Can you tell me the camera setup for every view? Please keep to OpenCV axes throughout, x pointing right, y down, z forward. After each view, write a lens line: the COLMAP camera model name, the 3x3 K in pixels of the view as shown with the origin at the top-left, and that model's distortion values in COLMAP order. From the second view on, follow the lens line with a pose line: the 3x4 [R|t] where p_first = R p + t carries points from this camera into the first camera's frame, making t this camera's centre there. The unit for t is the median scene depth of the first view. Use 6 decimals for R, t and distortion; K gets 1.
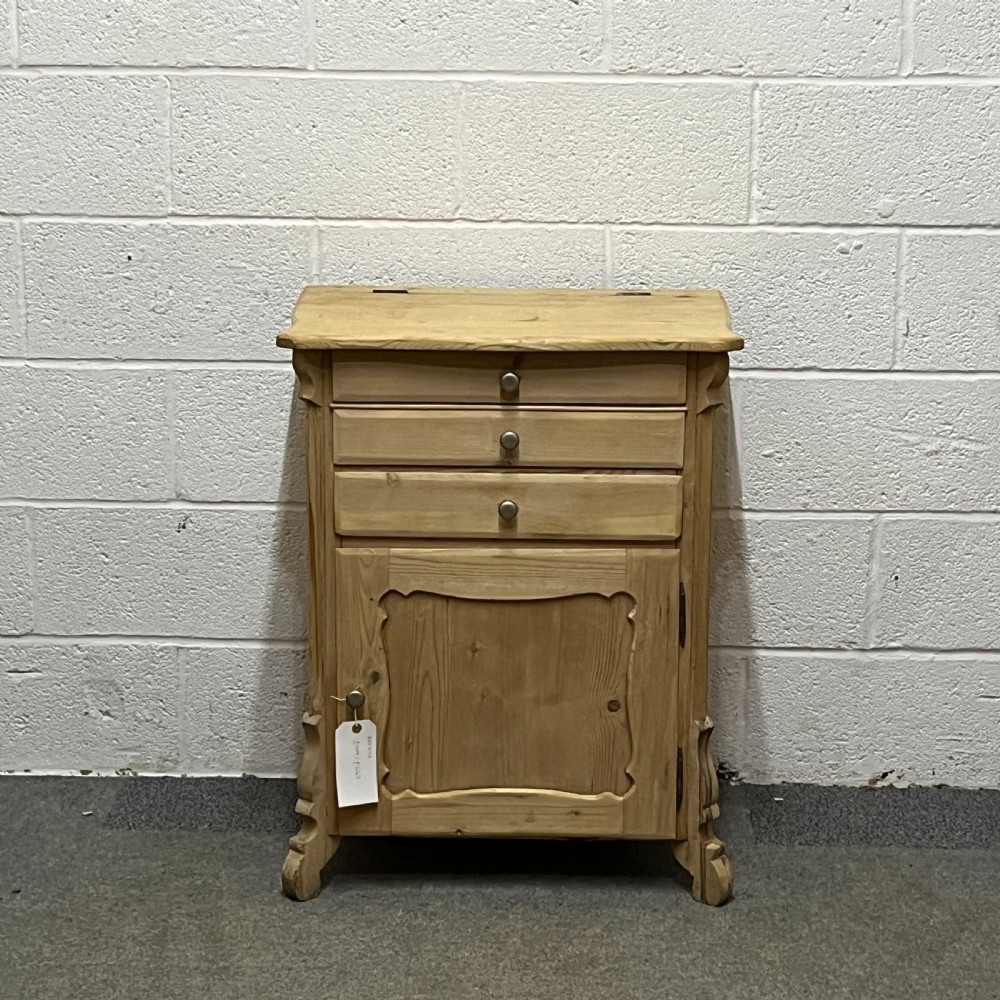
lens RADIAL K [[2454.6, 0, 500.0], [0, 2454.6, 500.0], [0, 0, 1]] dist [0.165409, -0.861540]
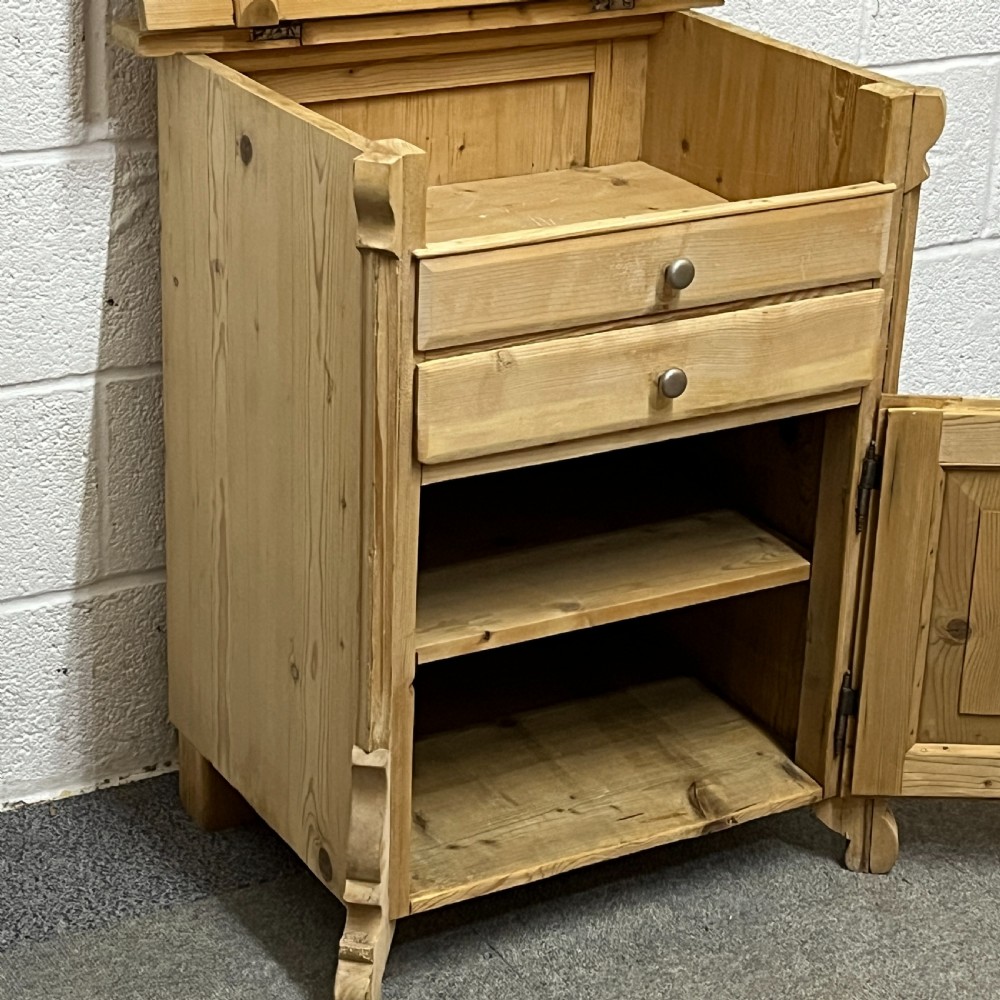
lens RADIAL K [[2465.8, 0, 496.6], [0, 2465.8, 516.6], [0, 0, 1]] dist [0.149479, -0.644472]
pose [[0.851768, -0.184880, 0.490214, -0.307608], [0.087724, 0.972787, 0.214454, -0.089308], [-0.516522, -0.139662, 0.844807, 0.424856]]
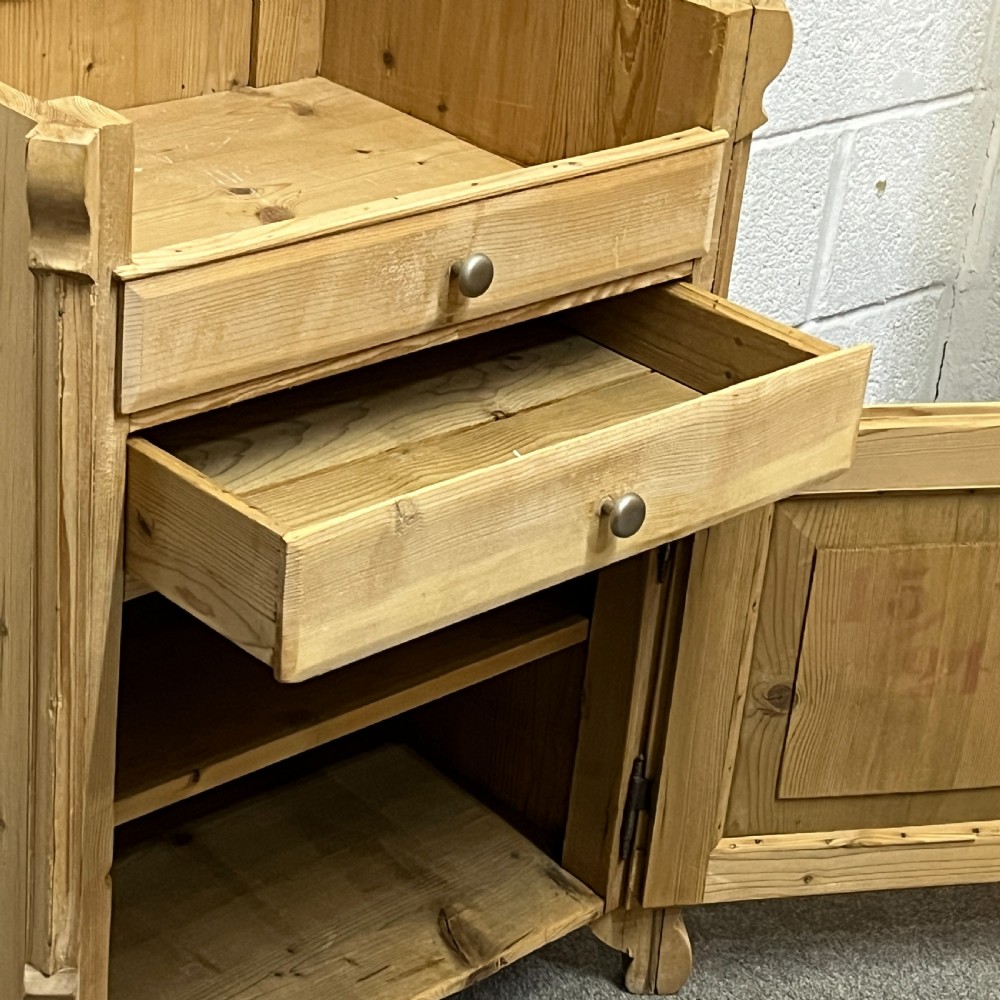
lens RADIAL K [[2465.8, 0, 496.6], [0, 2465.8, 516.6], [0, 0, 1]] dist [0.149479, -0.644472]
pose [[0.706127, -0.264156, 0.656967, -0.255572], [0.068431, 0.948924, 0.307995, -0.103284], [-0.704771, -0.172527, 0.688137, 0.598780]]
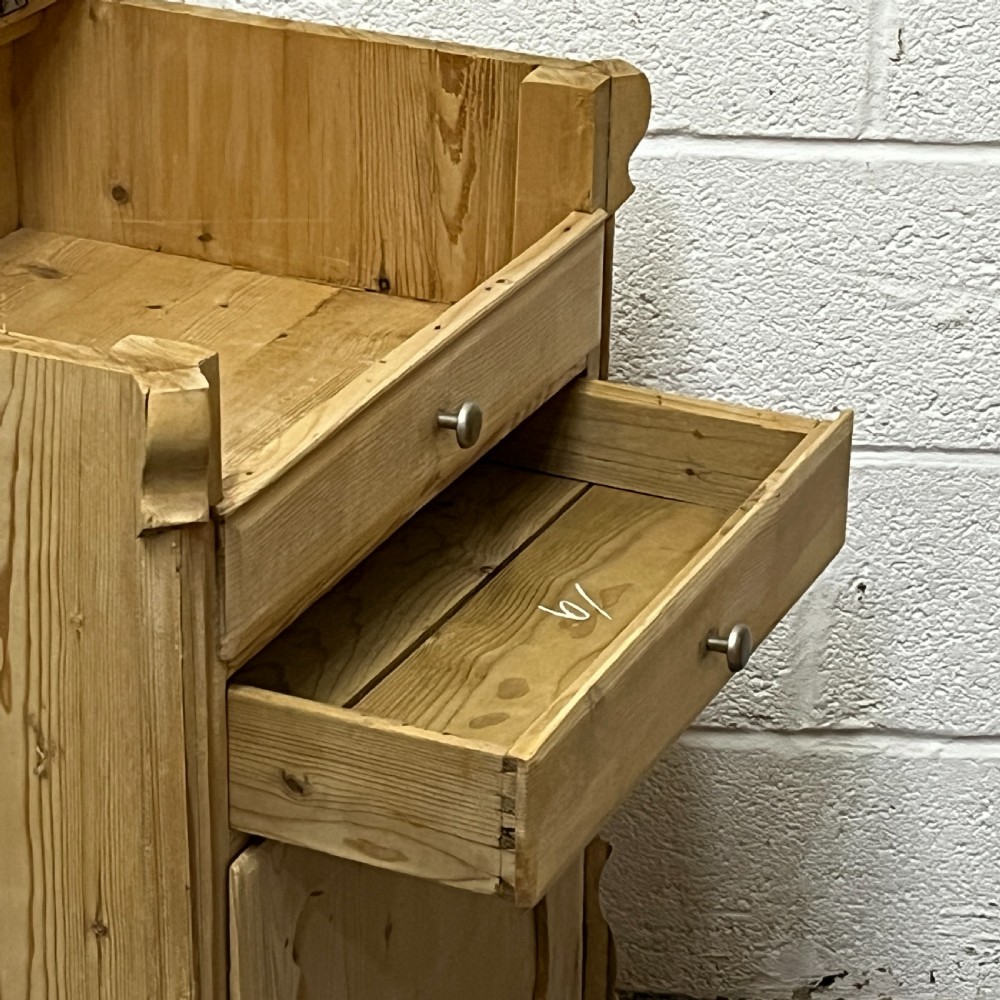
lens RADIAL K [[3363.7, 0, 492.6], [0, 3363.7, 502.6], [0, 0, 1]] dist [0.154142, -0.427603]
pose [[0.999879, 0.014710, -0.004970, 0.097957], [-0.013456, 0.980633, 0.195390, -0.104786], [0.007748, -0.195300, 0.980713, 0.405222]]
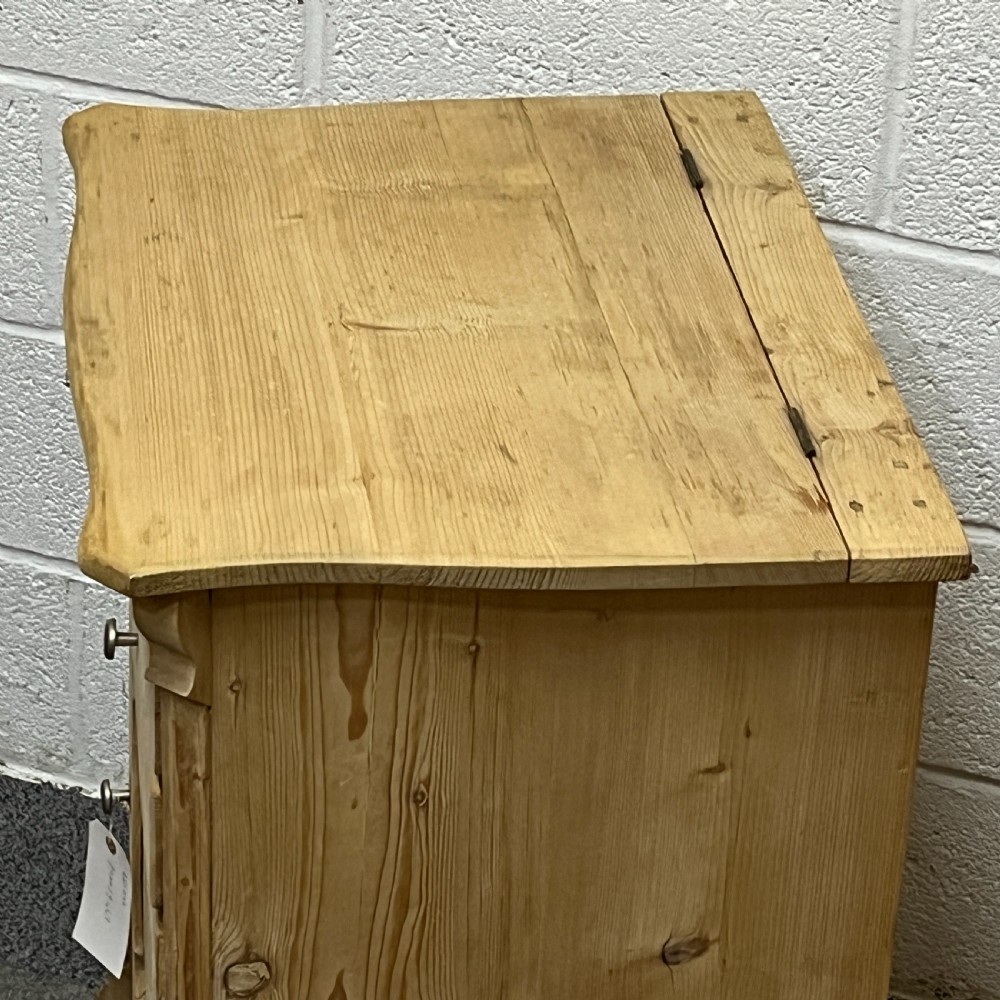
lens RADIAL K [[3409.1, 0, 500.0], [0, 3409.1, 500.0], [0, 0, 1]] dist [0.154906, 0.276823]
pose [[0.944084, 0.187615, -0.271121, 0.161867], [-0.101265, 0.947565, 0.303093, -0.197844], [0.313769, -0.258690, 0.913580, 0.363786]]
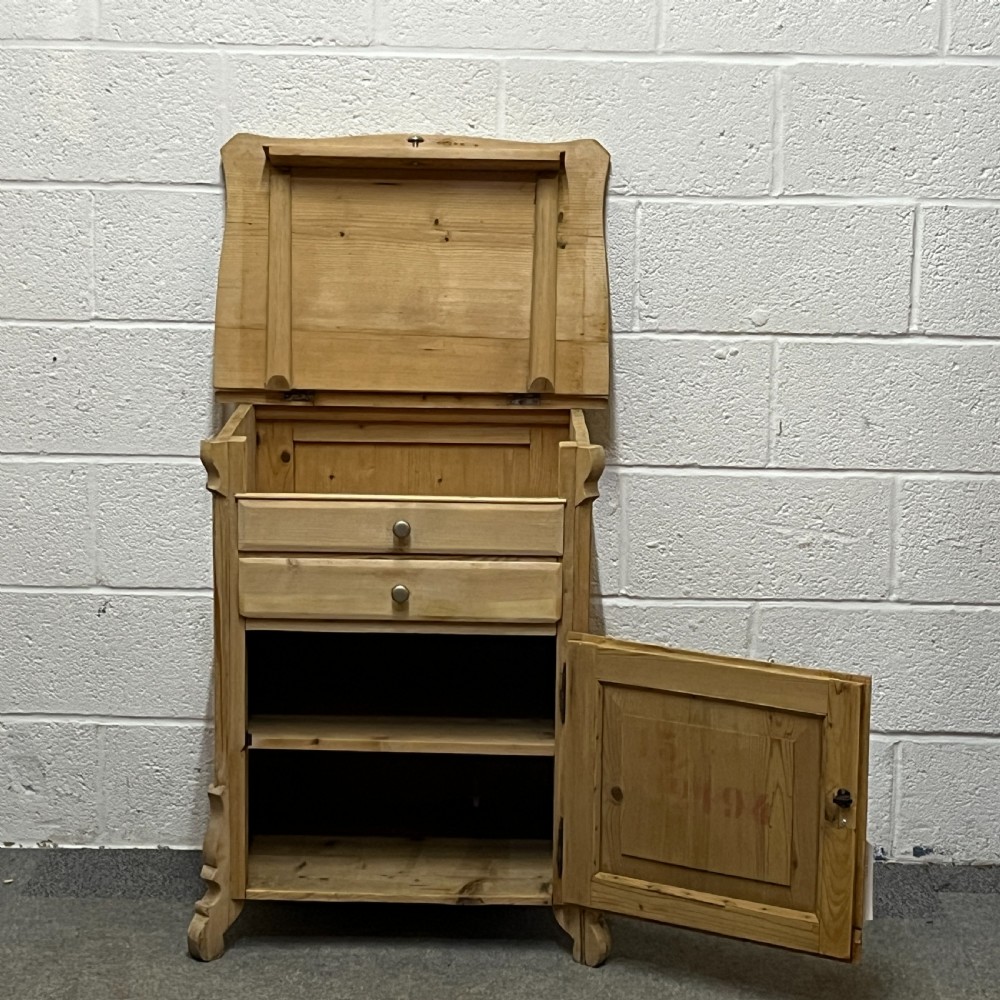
lens RADIAL K [[2454.6, 0, 500.0], [0, 2454.6, 500.0], [0, 0, 1]] dist [0.165409, -0.861540]
pose [[0.999875, 0.005307, 0.014872, 0.026975], [-0.004680, 0.999111, -0.041893, 0.006869], [-0.015081, 0.041818, 0.999011, -0.068510]]
